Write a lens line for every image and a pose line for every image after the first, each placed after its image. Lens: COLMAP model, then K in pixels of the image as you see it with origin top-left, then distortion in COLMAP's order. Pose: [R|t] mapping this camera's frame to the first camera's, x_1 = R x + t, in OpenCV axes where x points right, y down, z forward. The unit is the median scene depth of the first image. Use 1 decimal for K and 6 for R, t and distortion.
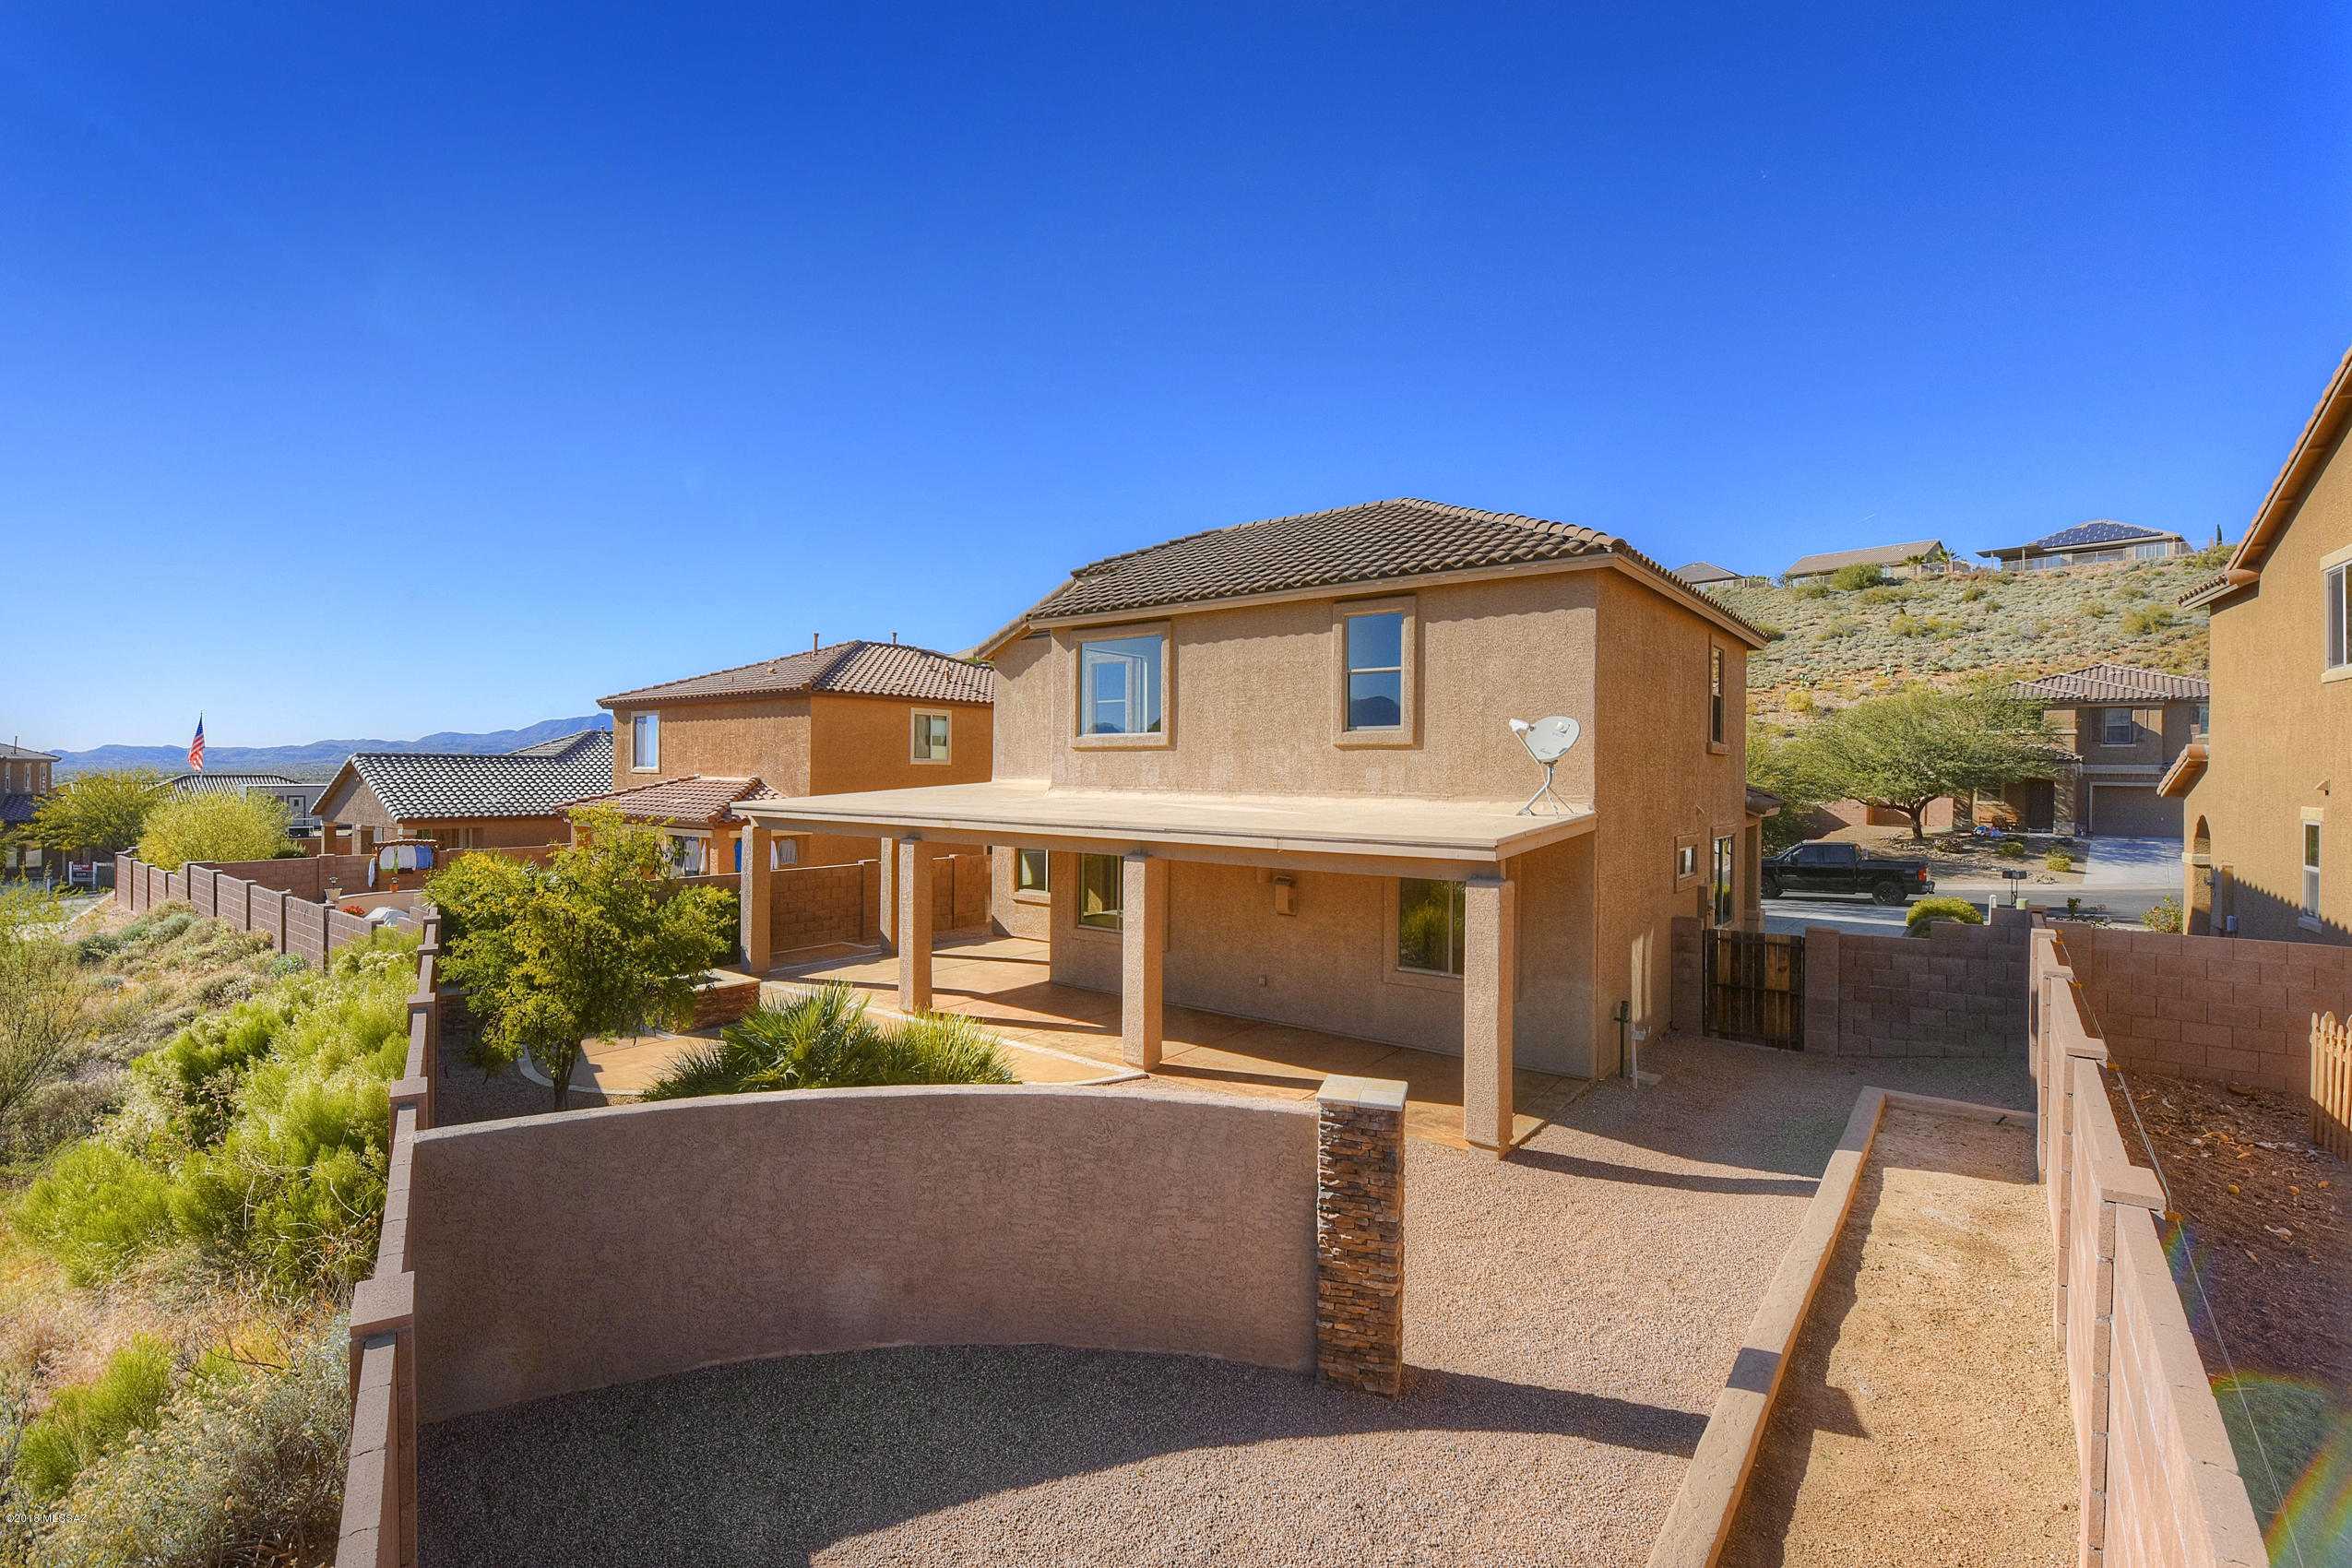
lens RADIAL K [[1055.9, 0, 1176.6], [0, 1055.9, 779.2], [0, 0, 1]] dist [-0.000311, -0.012231]
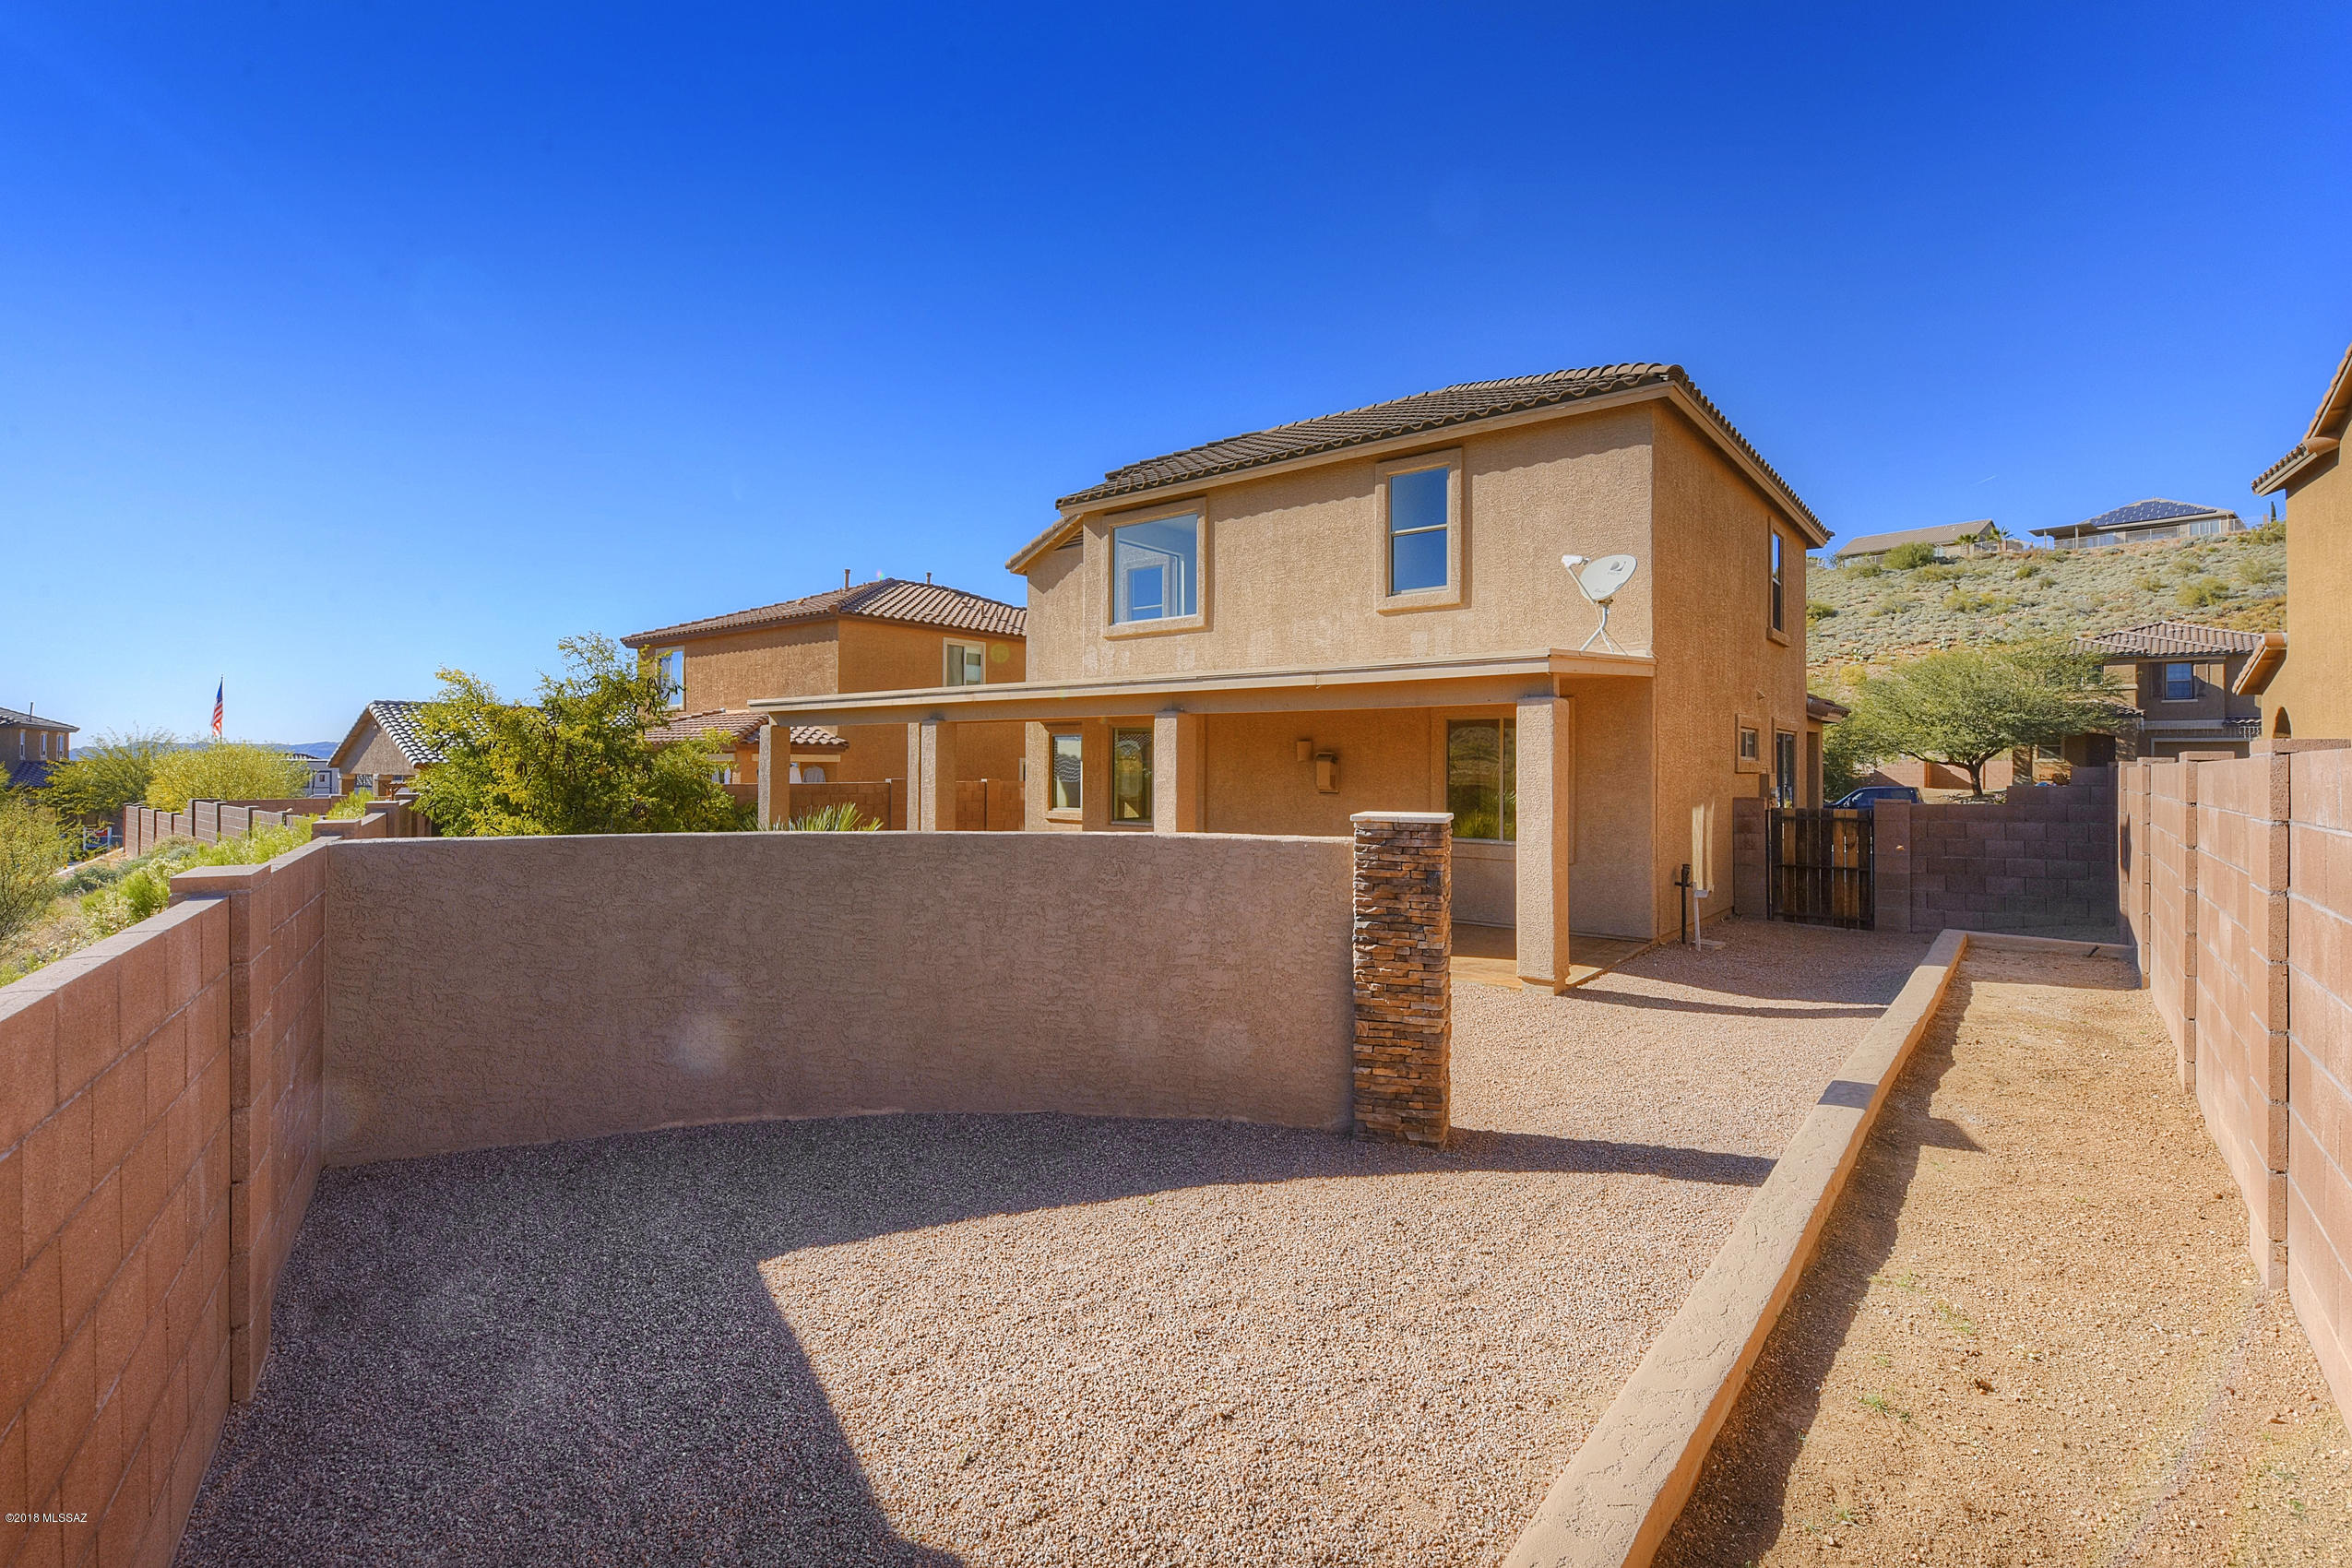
lens RADIAL K [[1067.1, 0, 1229.3], [0, 1067.1, 764.2], [0, 0, 1]] dist [-0.000100, -0.012248]
pose [[0.999976, -0.005395, 0.004401, 0.012573], [0.005433, 0.999948, -0.008671, 0.129550], [-0.004354, 0.008695, 0.999953, 0.047619]]
